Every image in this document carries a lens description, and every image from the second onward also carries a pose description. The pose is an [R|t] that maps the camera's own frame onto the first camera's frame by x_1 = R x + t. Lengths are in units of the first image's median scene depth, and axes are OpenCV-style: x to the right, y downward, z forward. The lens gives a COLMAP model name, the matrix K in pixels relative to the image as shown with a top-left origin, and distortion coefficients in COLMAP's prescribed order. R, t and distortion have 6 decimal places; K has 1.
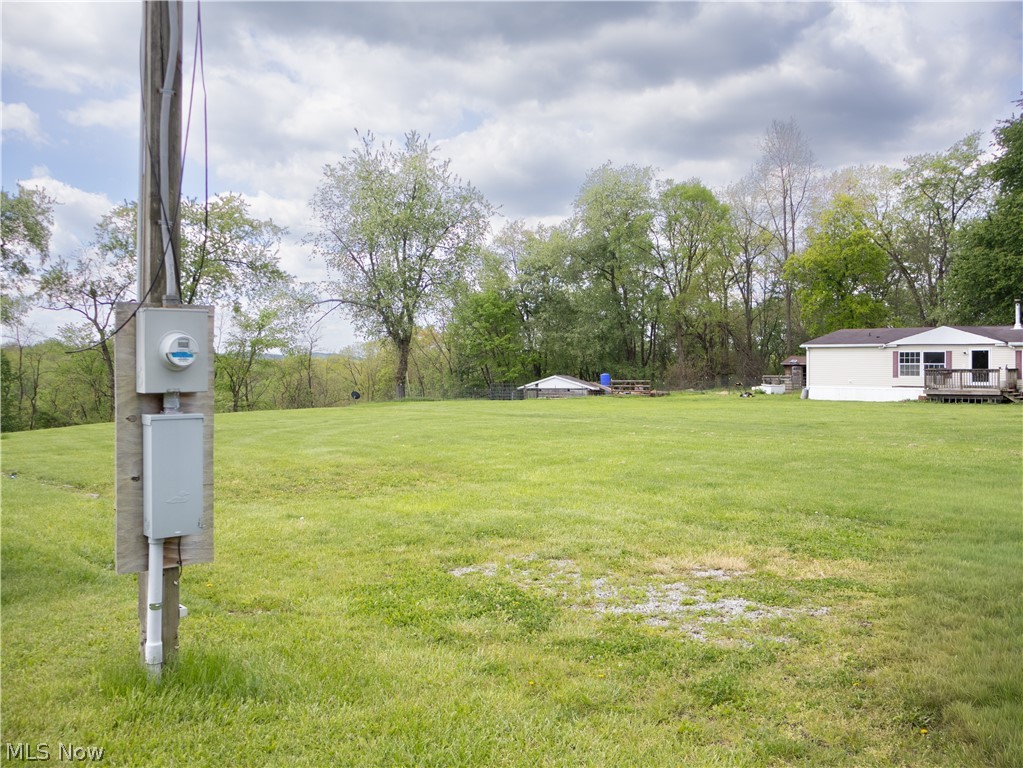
lens RADIAL K [[924.6, 0, 511.5], [0, 924.6, 384.0], [0, 0, 1]] dist [-0.001685, 0.006840]
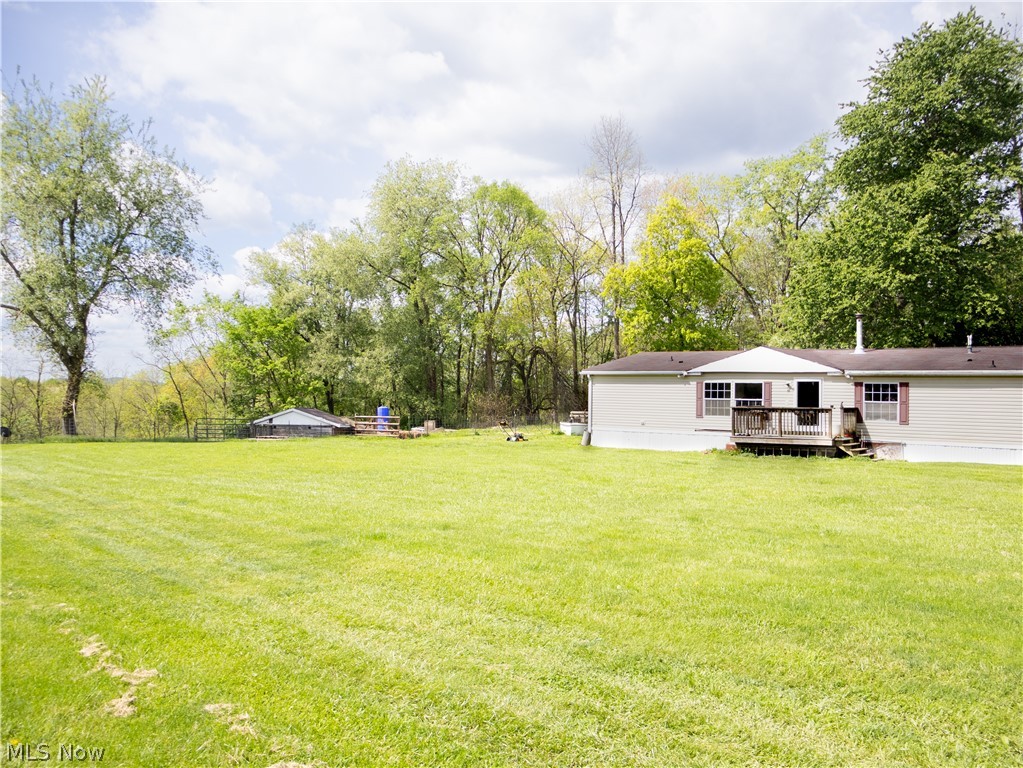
lens RADIAL K [[924.6, 0, 511.5], [0, 924.6, 384.0], [0, 0, 1]] dist [-0.001685, 0.006840]
pose [[0.992013, 0.018237, 0.124811, 0.180168], [-0.013763, 0.999235, -0.036614, -0.004923], [-0.125383, 0.034604, 0.991505, 0.304234]]
